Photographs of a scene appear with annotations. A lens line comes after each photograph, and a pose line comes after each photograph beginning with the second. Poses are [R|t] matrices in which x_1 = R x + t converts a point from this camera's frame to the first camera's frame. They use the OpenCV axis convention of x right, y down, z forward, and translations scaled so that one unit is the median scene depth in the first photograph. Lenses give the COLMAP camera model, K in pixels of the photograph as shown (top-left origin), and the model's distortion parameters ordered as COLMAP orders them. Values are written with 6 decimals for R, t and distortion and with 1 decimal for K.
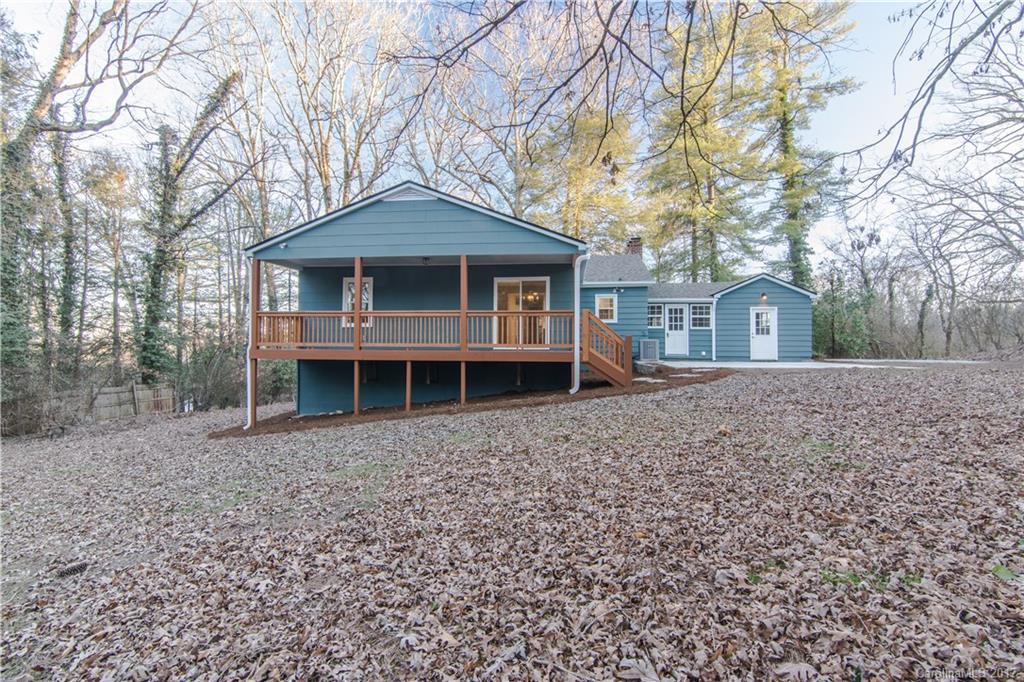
lens RADIAL K [[495.8, 0, 512.0], [0, 495.8, 341.0], [0, 0, 1]] dist [0.001731, 0.000570]
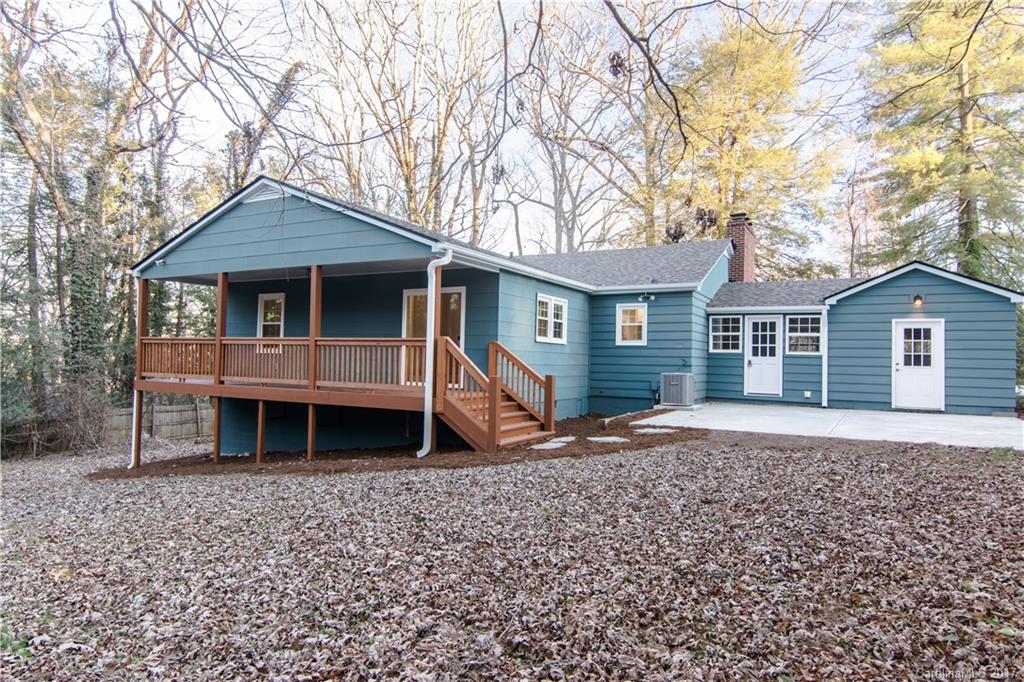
lens RADIAL K [[627.9, 0, 512.0], [0, 627.9, 341.0], [0, 0, 1]] dist [-0.004246, -0.000444]
pose [[0.927365, 0.002502, -0.374150, 0.341468], [-0.008555, 0.999858, -0.014520, -0.027492], [0.374061, 0.016667, 0.927254, 0.134055]]
